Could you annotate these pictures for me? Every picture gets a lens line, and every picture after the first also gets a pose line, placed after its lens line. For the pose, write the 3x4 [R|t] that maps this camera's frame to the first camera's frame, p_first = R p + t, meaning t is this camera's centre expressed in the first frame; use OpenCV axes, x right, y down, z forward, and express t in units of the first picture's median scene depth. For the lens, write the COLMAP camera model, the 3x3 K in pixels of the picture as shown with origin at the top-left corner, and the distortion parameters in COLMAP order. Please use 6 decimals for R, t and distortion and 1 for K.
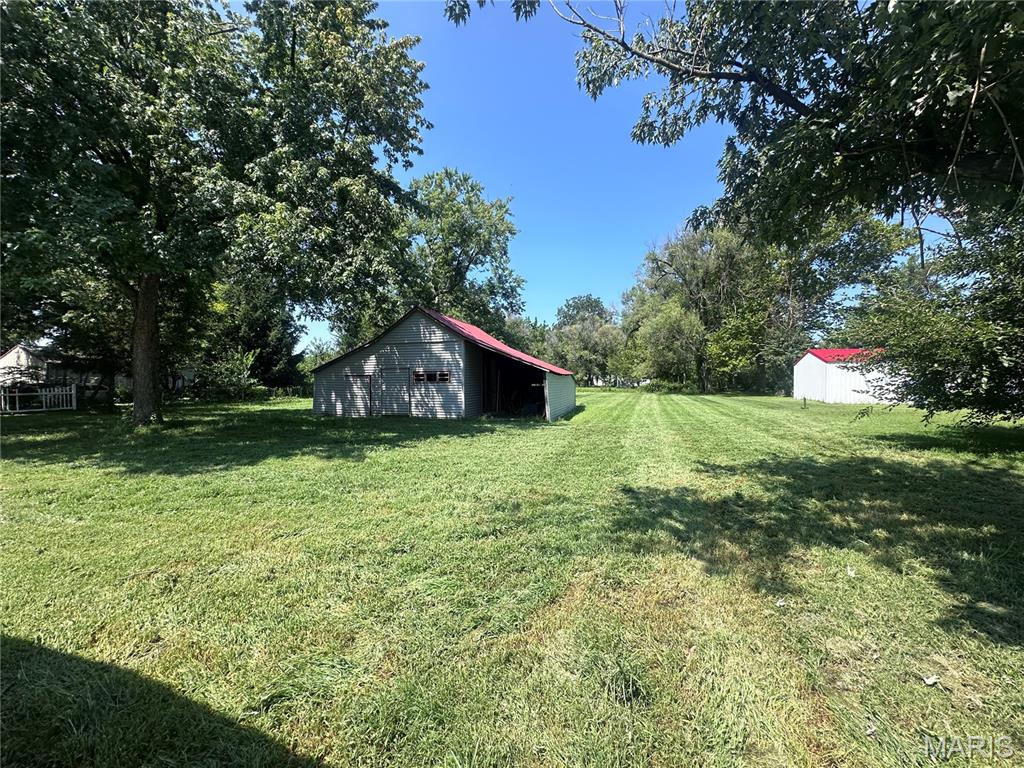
lens RADIAL K [[414.7, 0, 512.0], [0, 414.7, 384.0], [0, 0, 1]] dist [-0.000704, -0.000052]
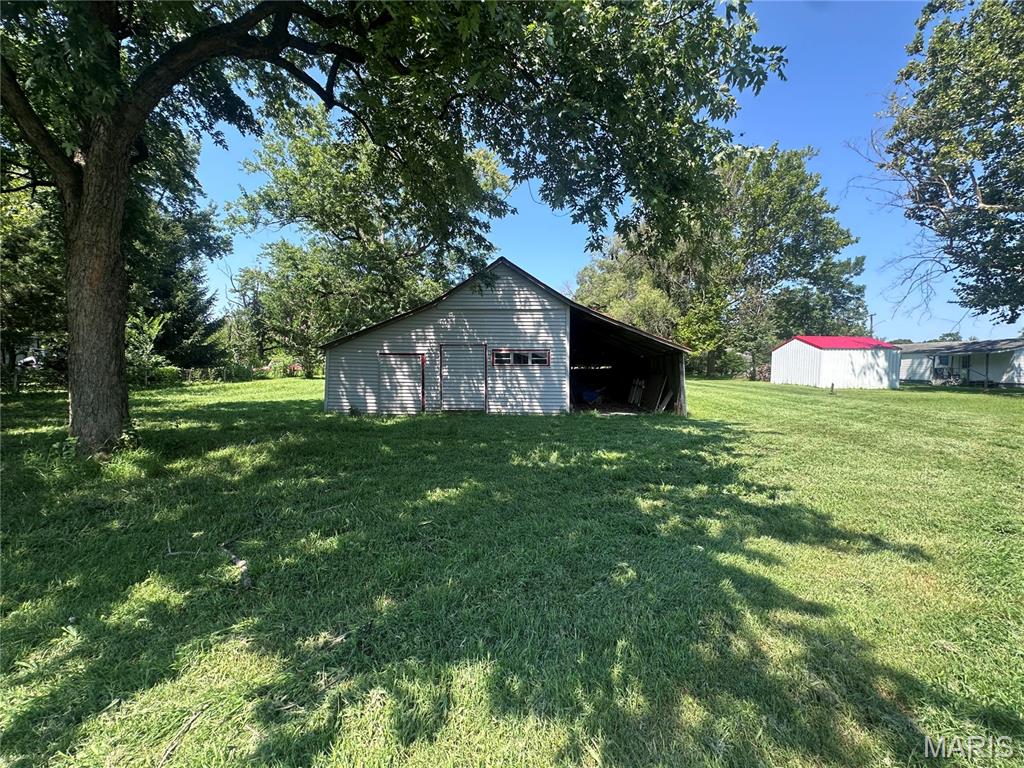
lens RADIAL K [[414.2, 0, 512.0], [0, 414.2, 384.0], [0, 0, 1]] dist [-0.013499, -0.000114]
pose [[0.966599, -0.001928, 0.256287, -0.368667], [-0.009906, 0.998943, 0.044875, -0.003523], [-0.256102, -0.045915, 0.965559, 0.287694]]
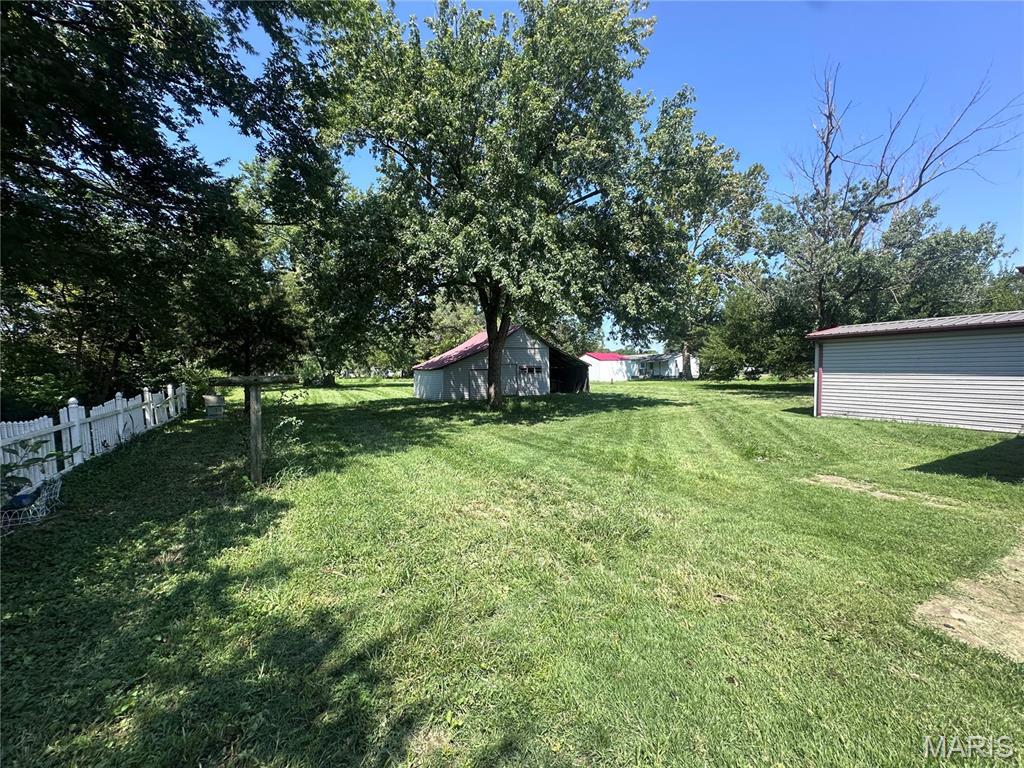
lens RADIAL K [[414.2, 0, 512.0], [0, 414.2, 384.0], [0, 0, 1]] dist [-0.013499, -0.000114]
pose [[0.685595, -0.038131, 0.726983, -1.298785], [0.030677, 0.999253, 0.023482, -0.002773], [-0.727336, 0.006202, 0.686253, -0.020775]]
